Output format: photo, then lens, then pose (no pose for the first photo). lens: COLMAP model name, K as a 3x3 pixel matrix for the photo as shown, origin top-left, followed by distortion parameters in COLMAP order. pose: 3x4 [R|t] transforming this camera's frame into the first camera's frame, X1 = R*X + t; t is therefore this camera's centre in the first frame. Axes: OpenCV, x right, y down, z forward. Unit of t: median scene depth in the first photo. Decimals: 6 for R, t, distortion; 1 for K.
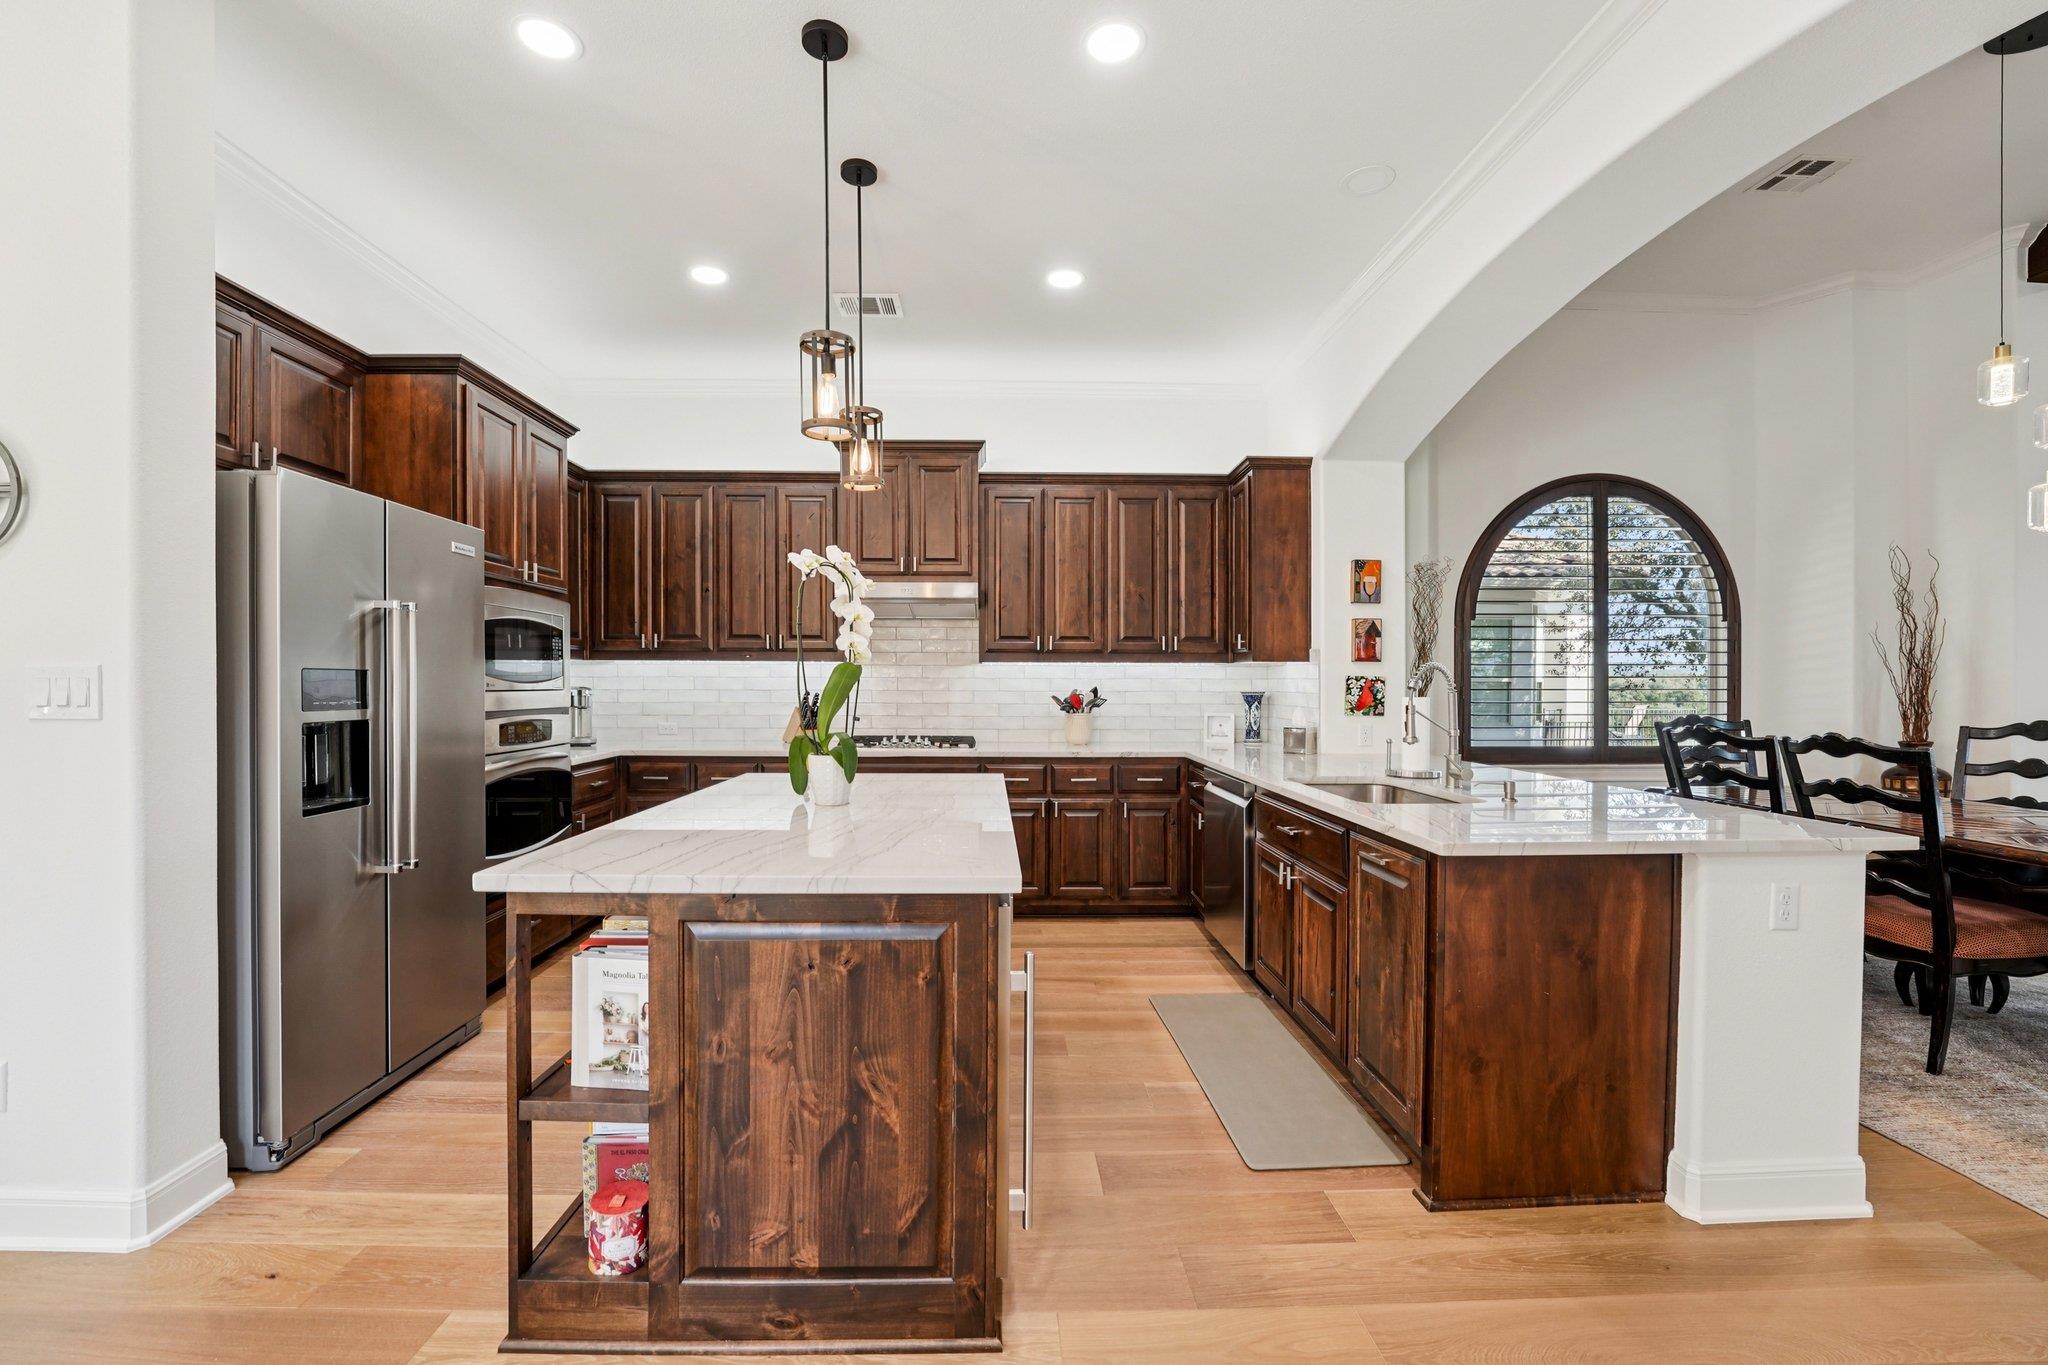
lens RADIAL K [[837.6, 0, 1009.9], [0, 837.6, 687.4], [0, 0, 1]] dist [-0.031185, 0.004086]
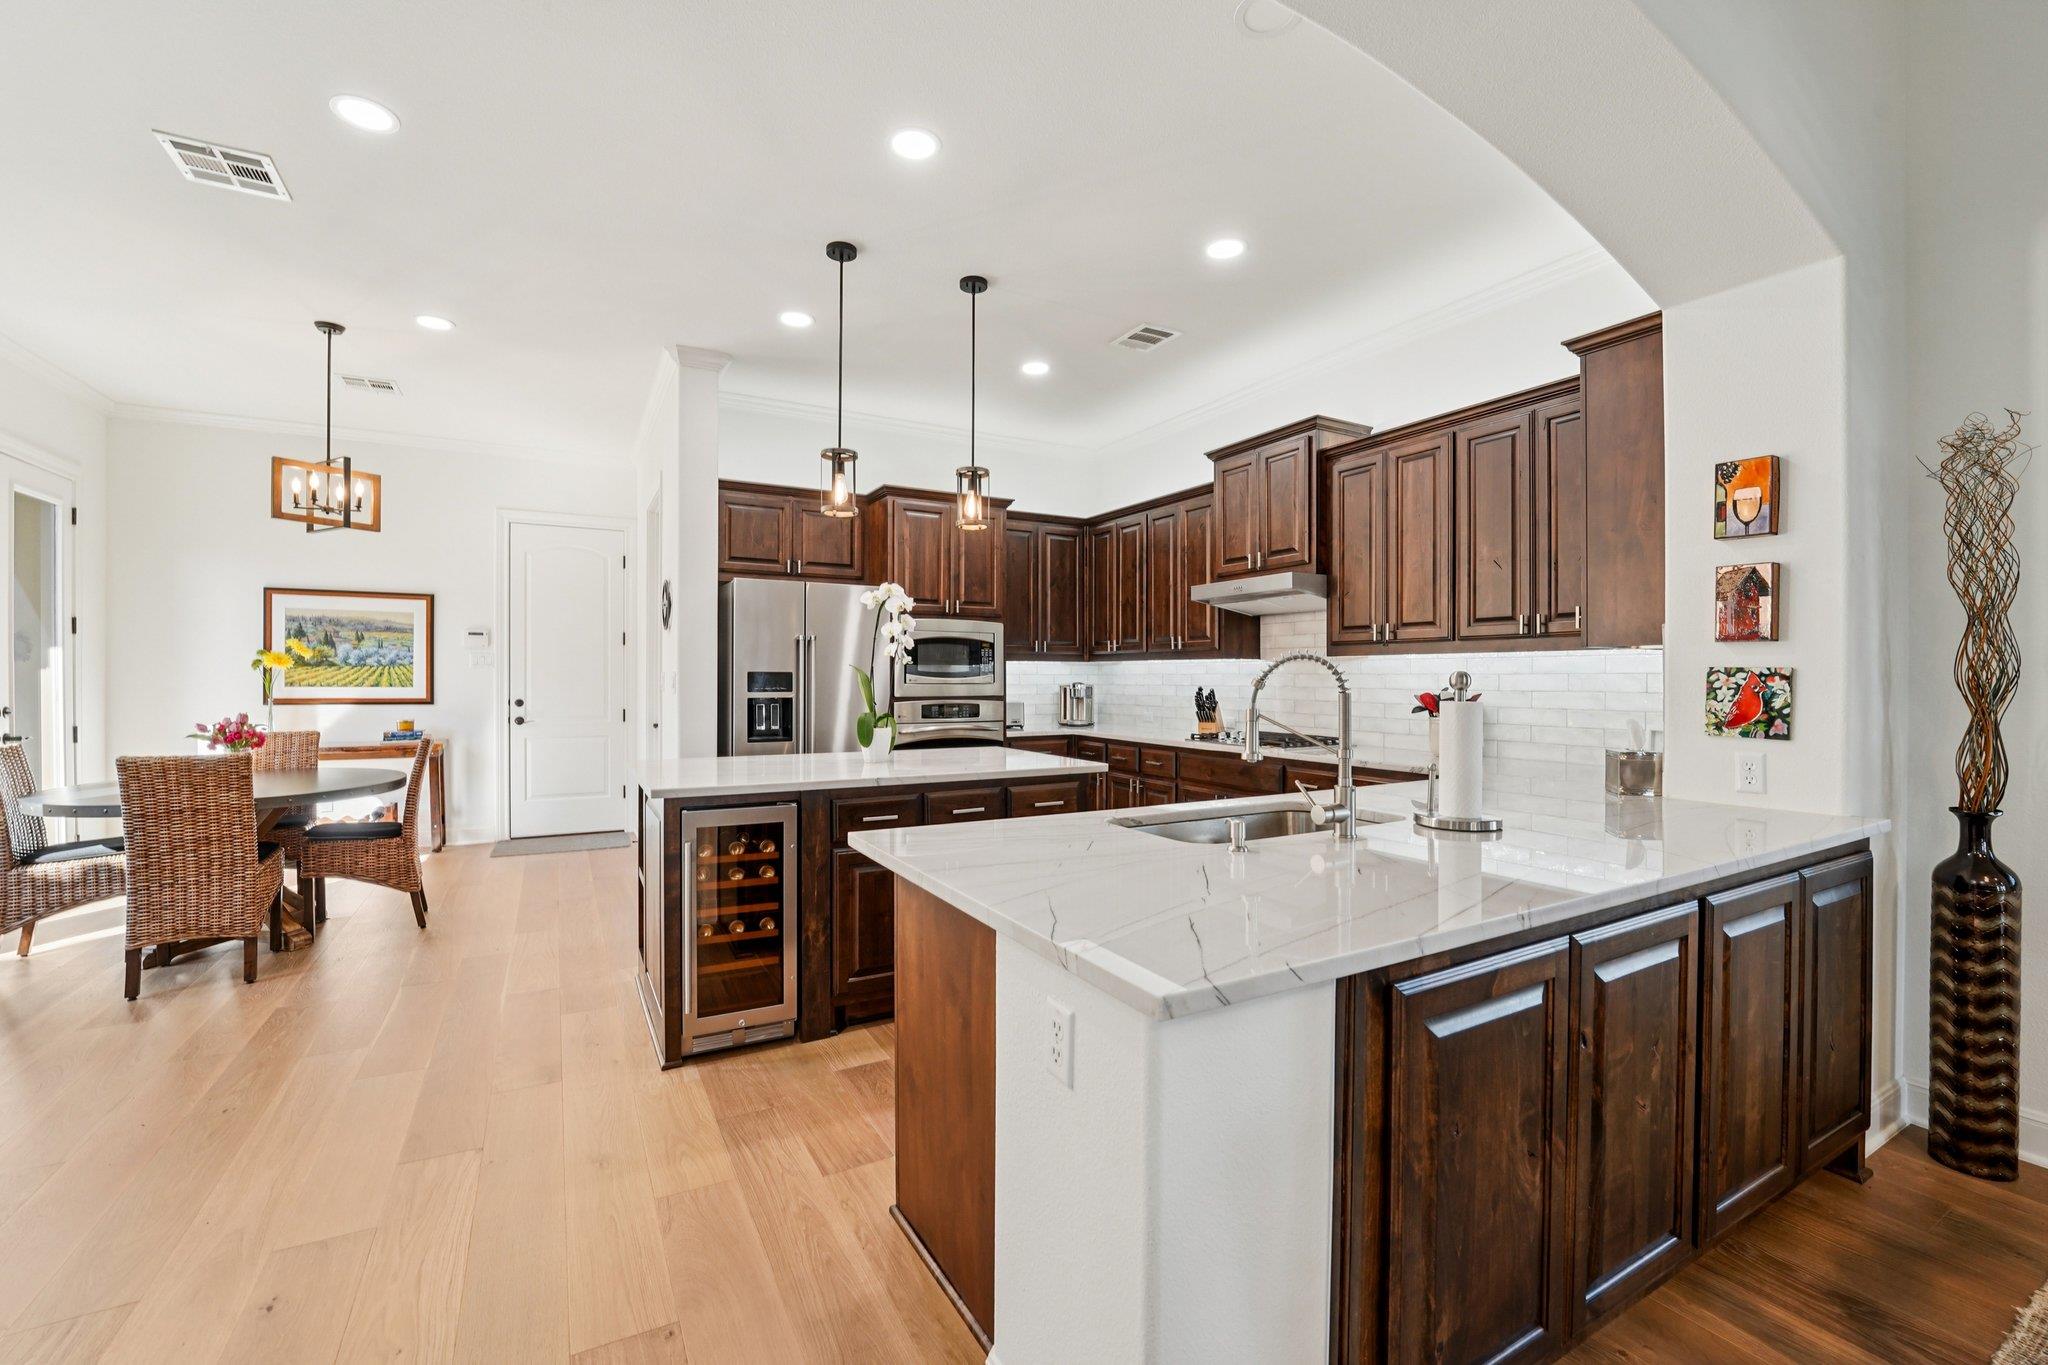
lens RADIAL K [[837.9, 0, 1012.5], [0, 837.9, 674.7], [0, 0, 1]] dist [-0.025146, -0.000176]
pose [[0.464122, -0.004019, -0.885762, 0.685608], [-0.006631, 0.999946, -0.008012, -0.000956], [0.885747, 0.009592, 0.464070, 0.308971]]
